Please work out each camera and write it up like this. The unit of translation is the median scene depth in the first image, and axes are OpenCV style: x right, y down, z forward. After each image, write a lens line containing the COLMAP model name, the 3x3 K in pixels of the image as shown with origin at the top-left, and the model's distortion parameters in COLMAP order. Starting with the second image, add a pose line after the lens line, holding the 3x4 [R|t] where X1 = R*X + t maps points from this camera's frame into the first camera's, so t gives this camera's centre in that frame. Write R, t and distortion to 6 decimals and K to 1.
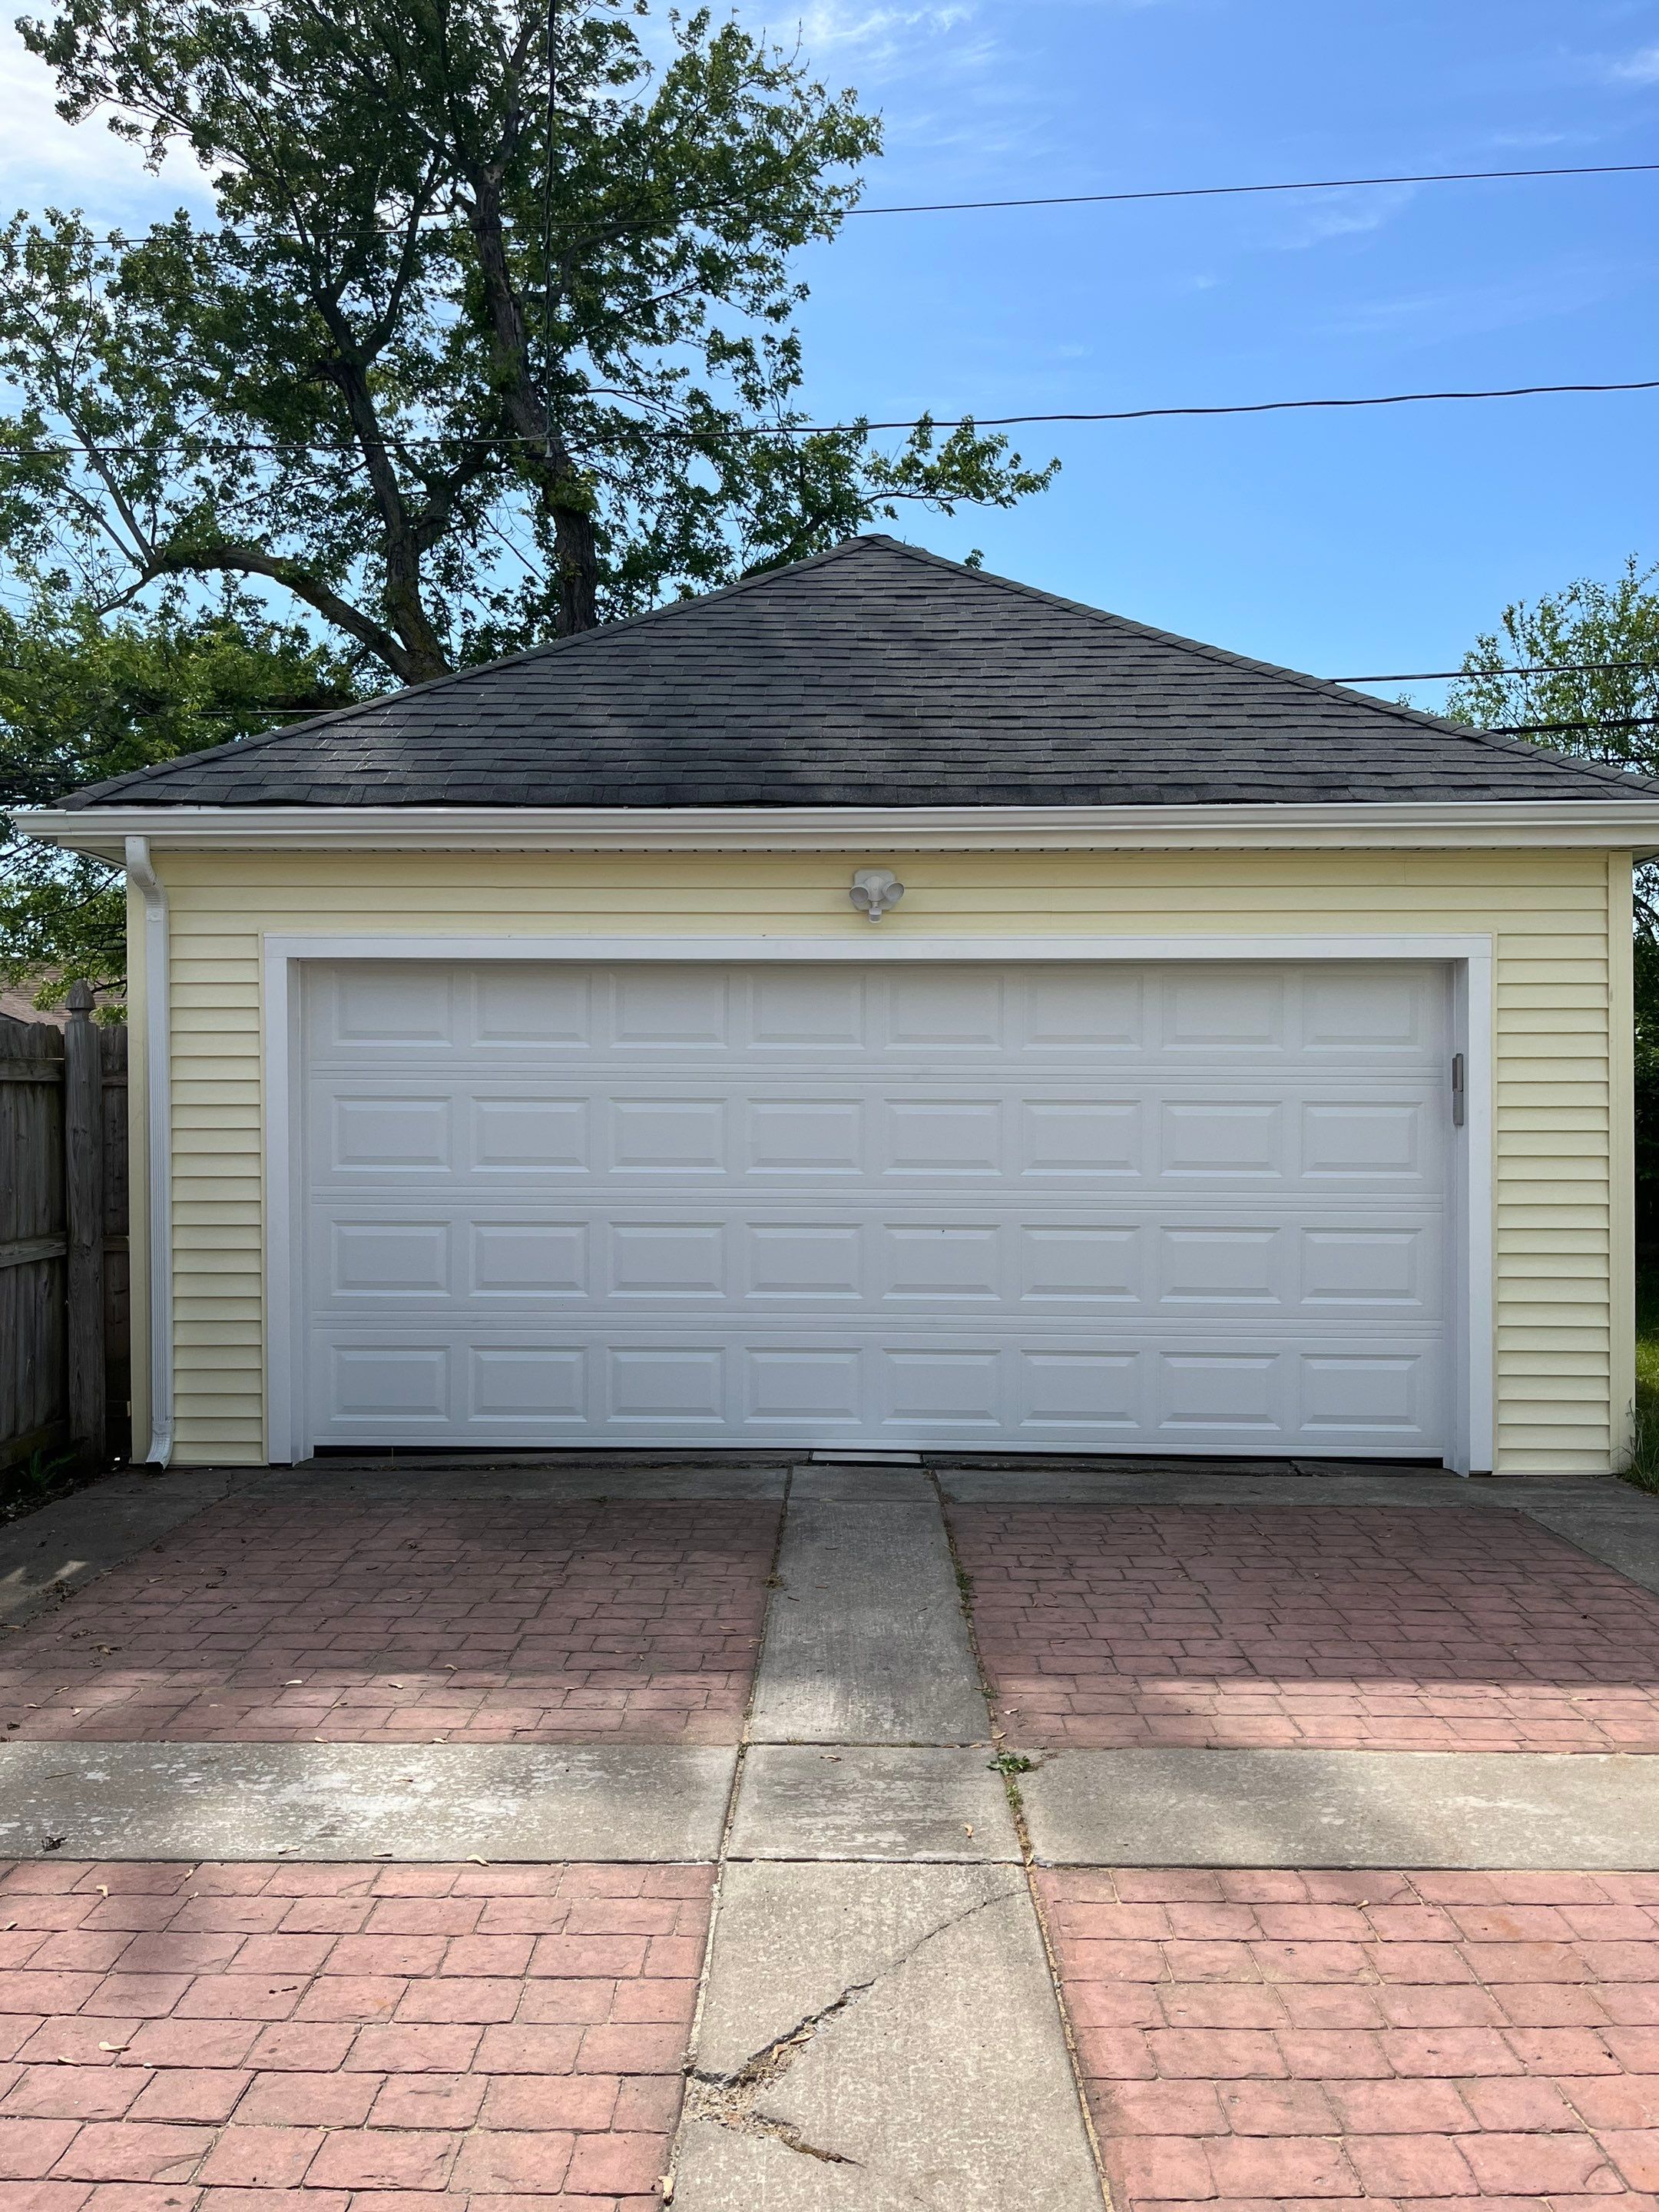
lens RADIAL K [[1710.2, 0, 811.0], [0, 1710.2, 1109.8], [0, 0, 1]] dist [0.025033, -0.006052]
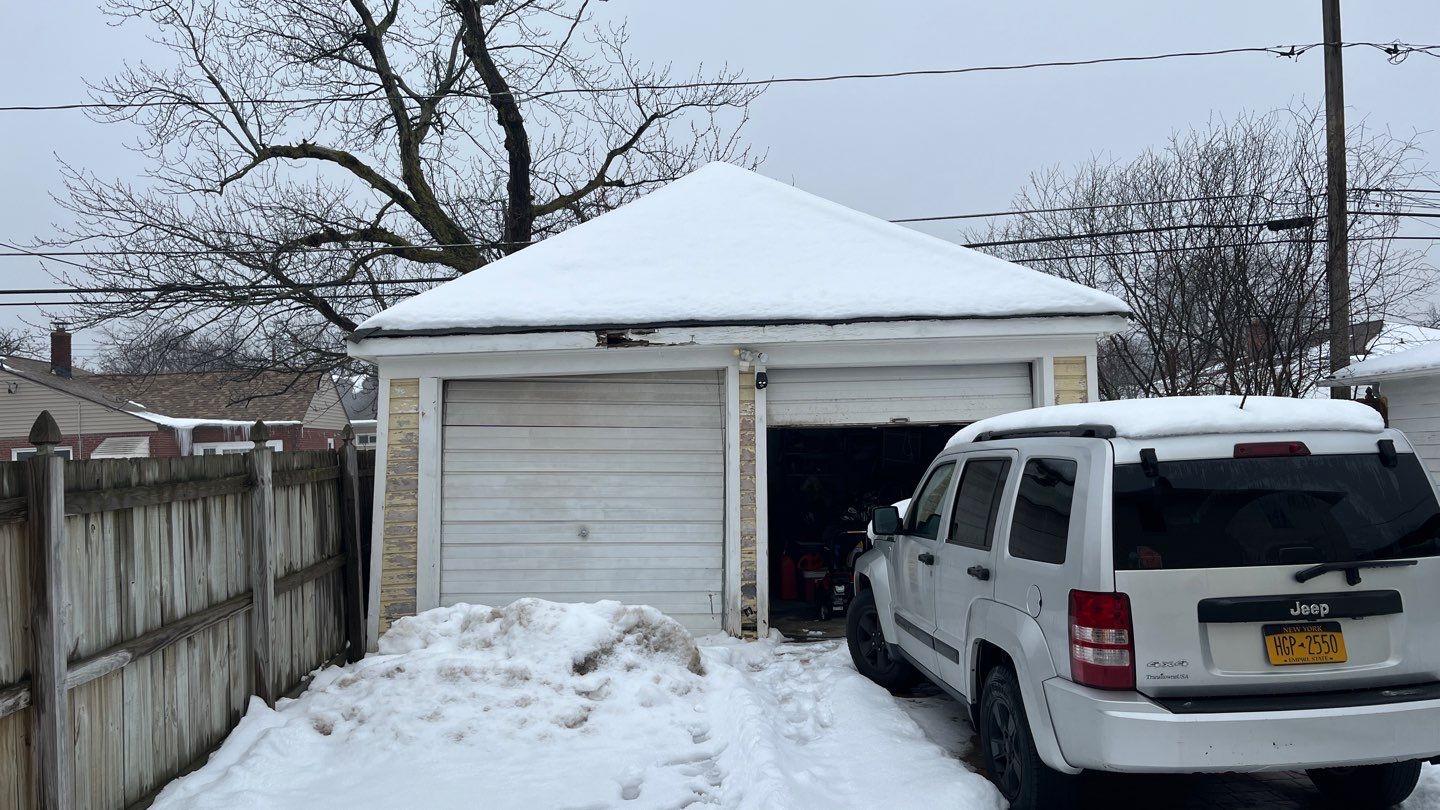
lens RADIAL K [[1117.5, 0, 722.4], [0, 1117.5, 392.8], [0, 0, 1]] dist [0.042930, -0.011221]
pose [[0.994458, -0.038712, 0.097746, -0.119159], [0.042949, 0.998210, -0.041625, -0.041338], [-0.095960, 0.045593, 0.994341, -0.359742]]
